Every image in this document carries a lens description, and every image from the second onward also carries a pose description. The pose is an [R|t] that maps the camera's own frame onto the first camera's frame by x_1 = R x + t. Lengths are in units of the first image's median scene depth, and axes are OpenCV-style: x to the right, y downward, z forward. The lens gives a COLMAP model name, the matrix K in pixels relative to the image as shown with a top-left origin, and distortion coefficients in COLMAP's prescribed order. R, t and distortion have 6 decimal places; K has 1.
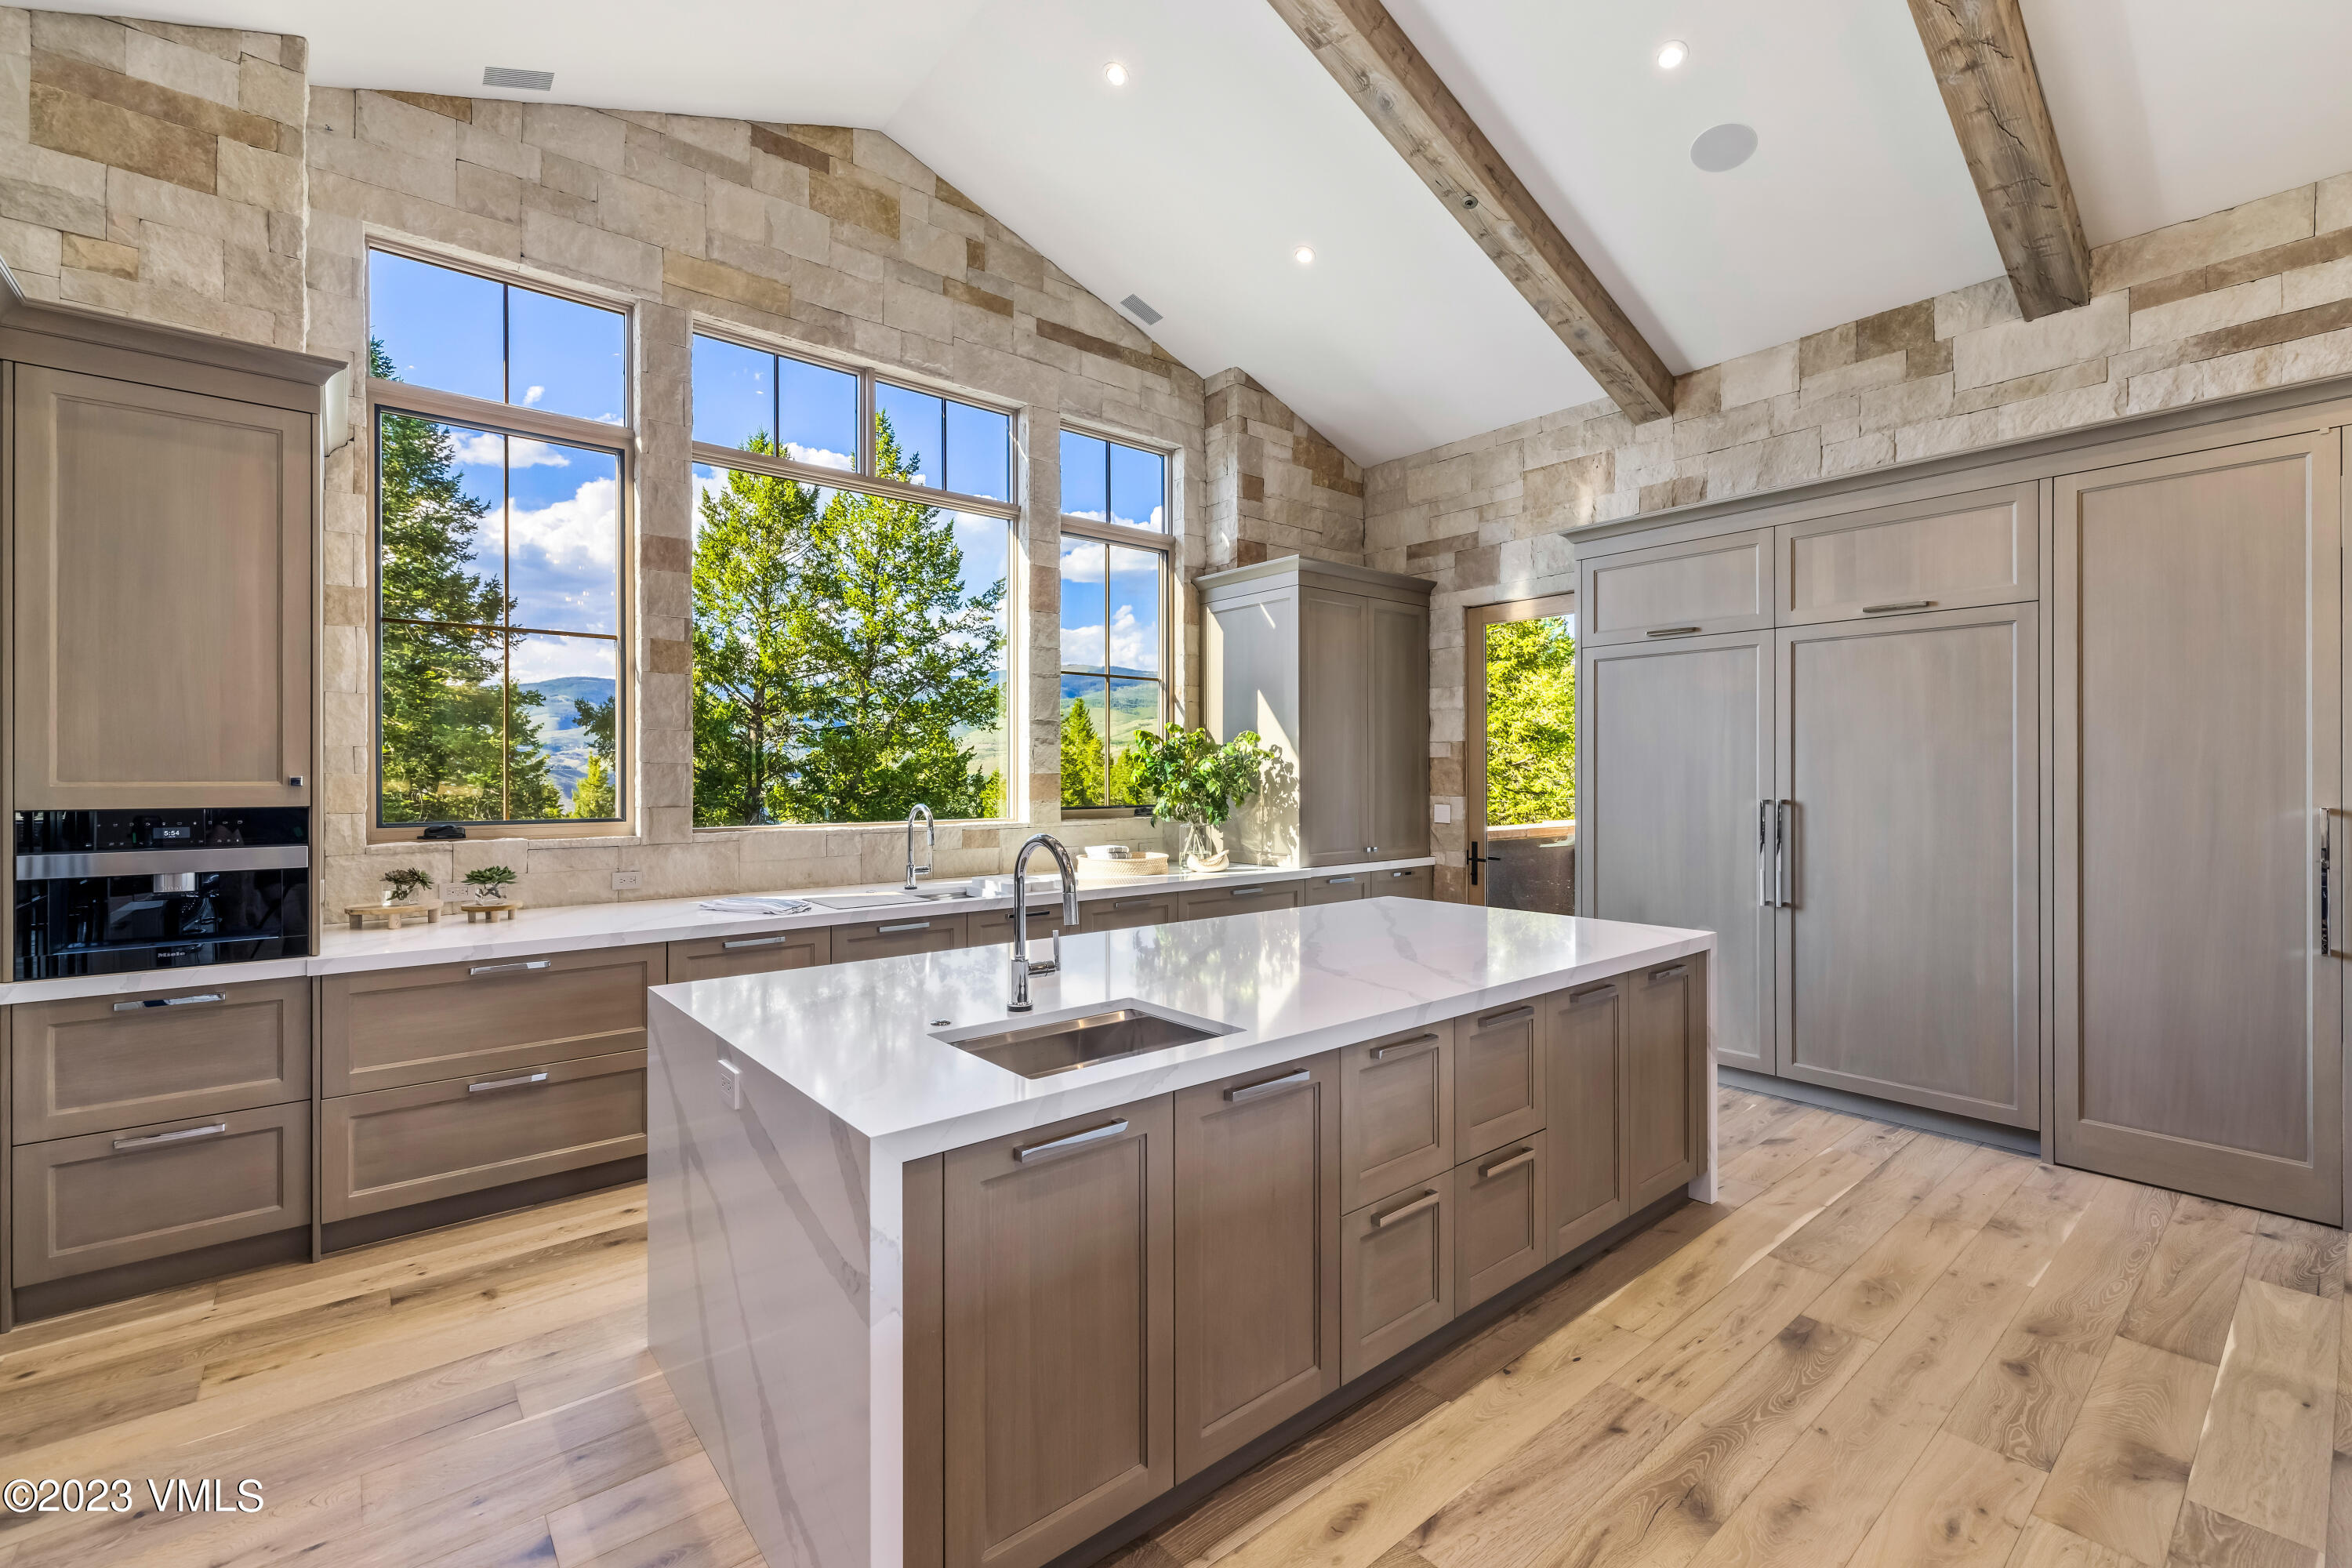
lens RADIAL K [[1002.6, 0, 1175.8], [0, 1002.6, 778.8], [0, 0, 1]] dist [-0.000972, -0.000036]
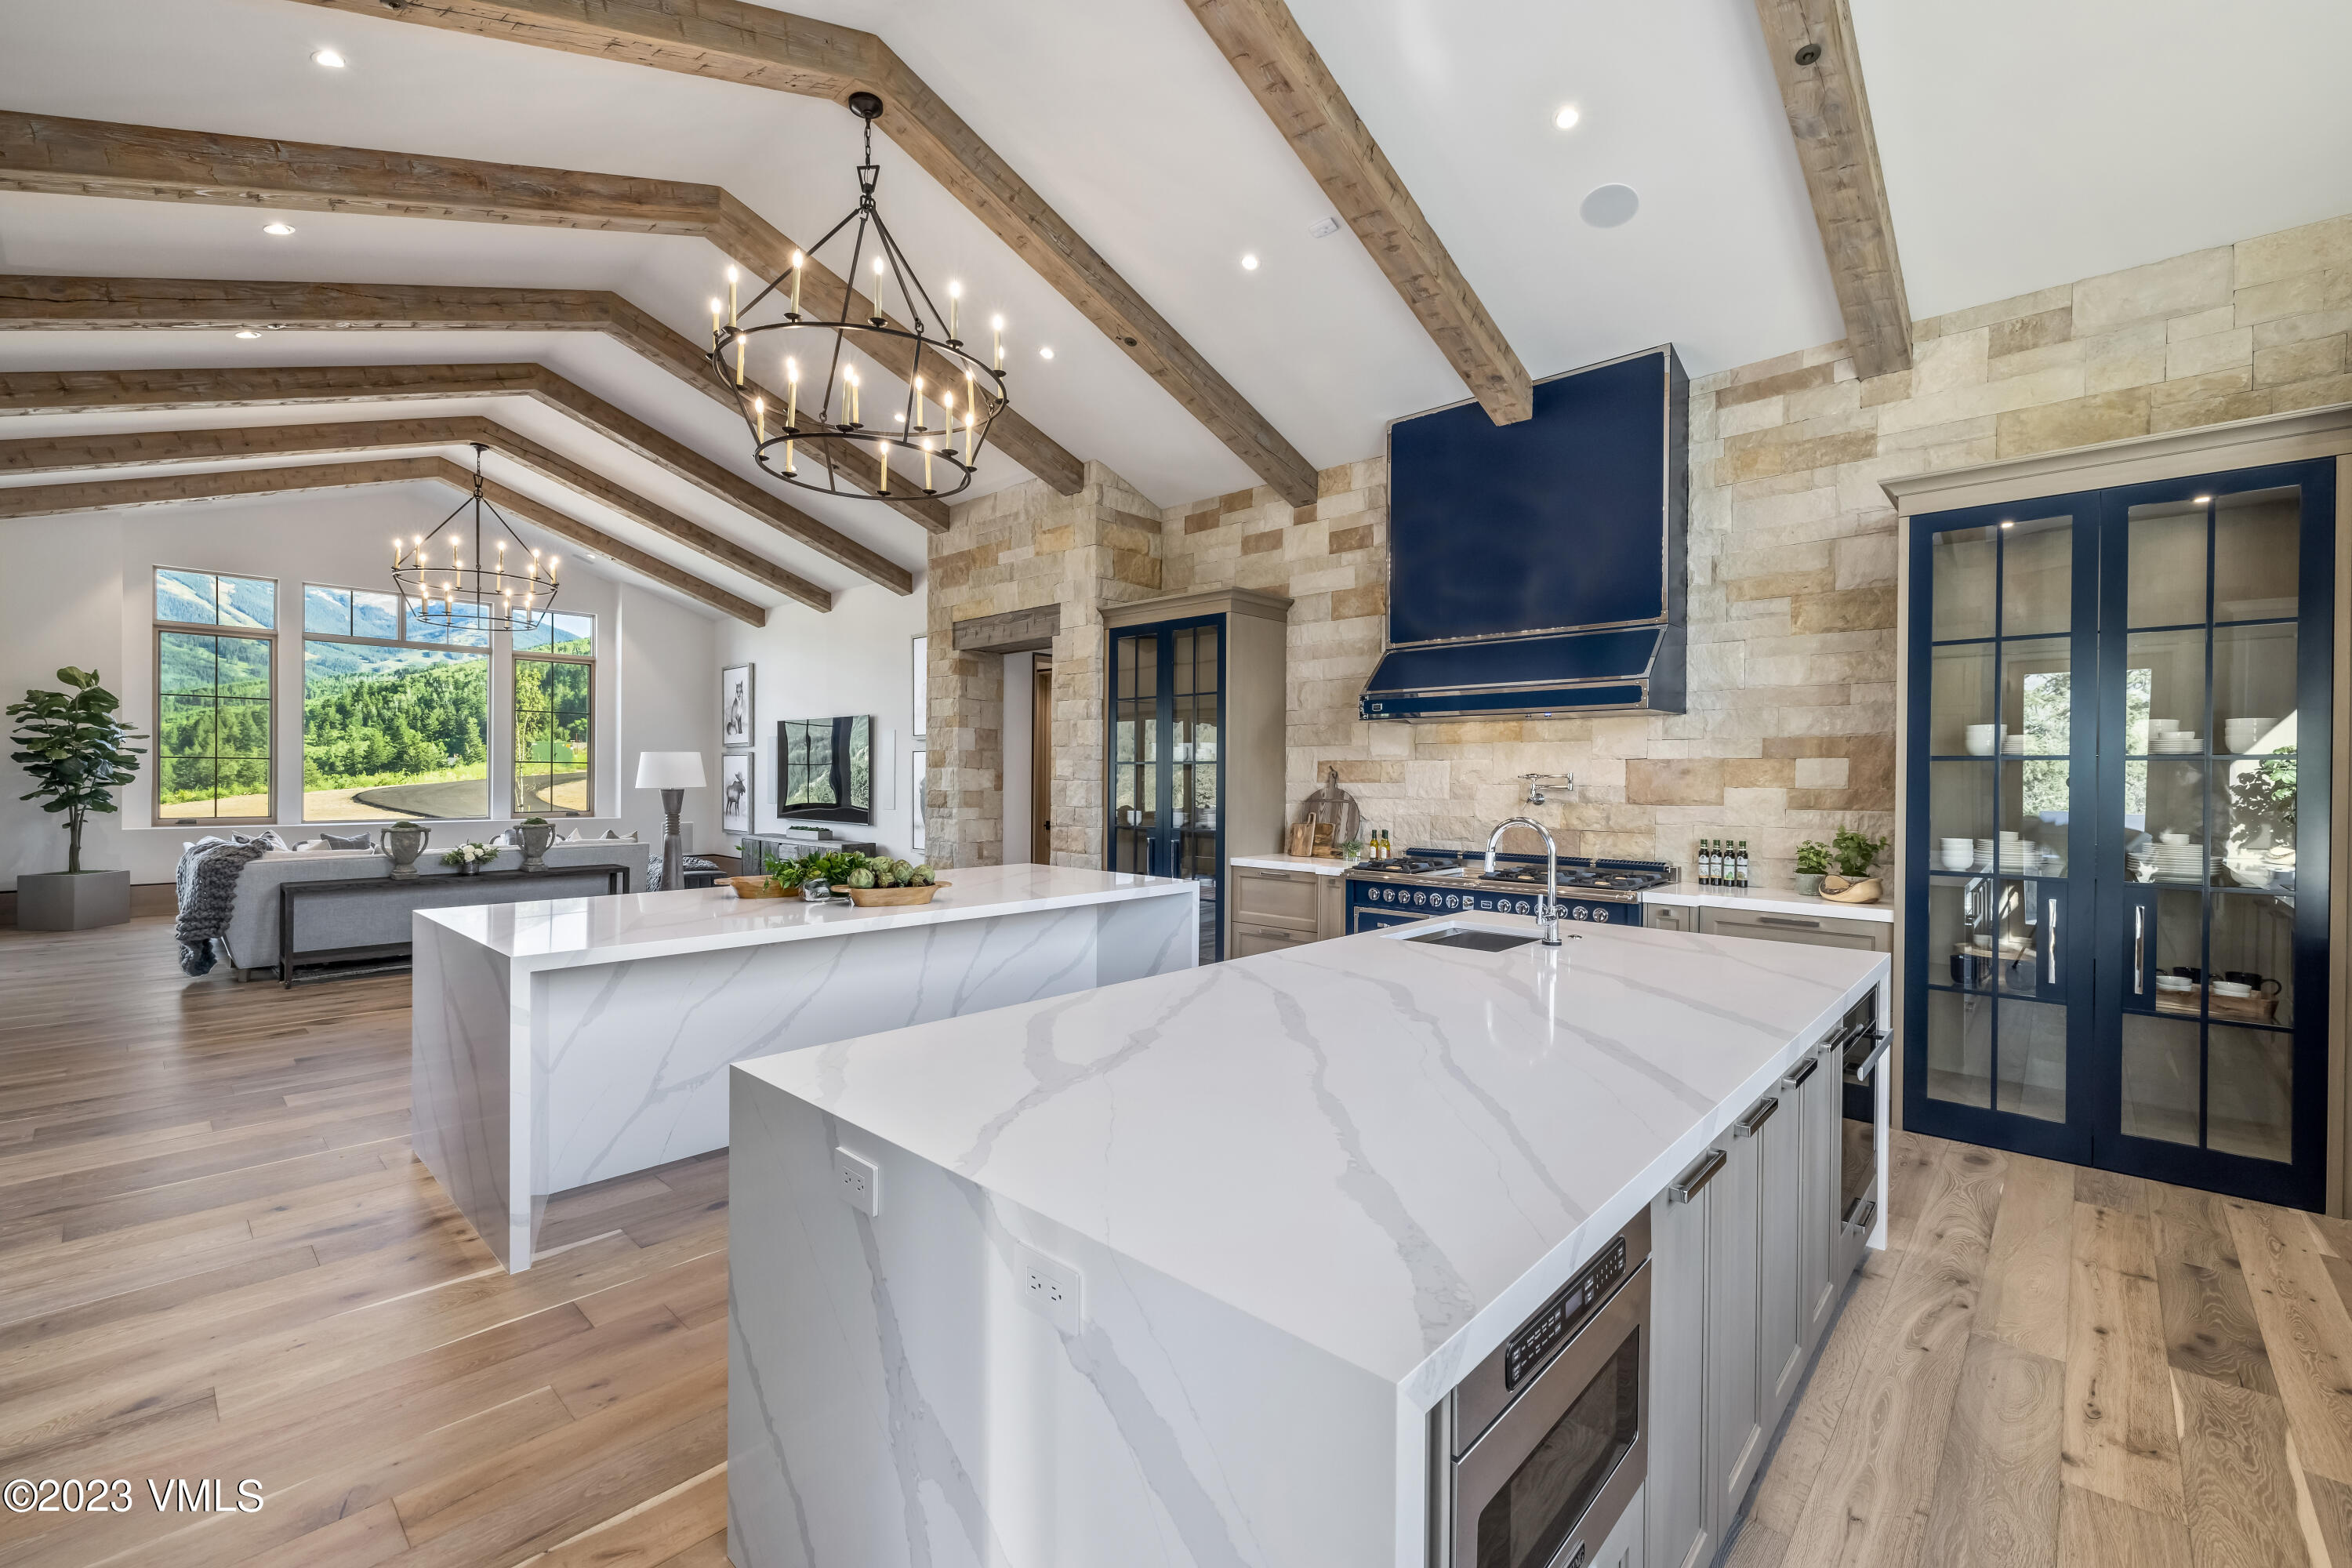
lens RADIAL K [[1002.6, 0, 1173.7], [0, 1002.6, 780.3], [0, 0, 1]] dist [-0.000972, -0.000036]
pose [[-0.991920, -0.002355, -0.126844, 0.474082], [-0.003218, 0.999973, 0.006606, -0.007189], [0.126825, 0.006961, -0.991901, 2.016580]]
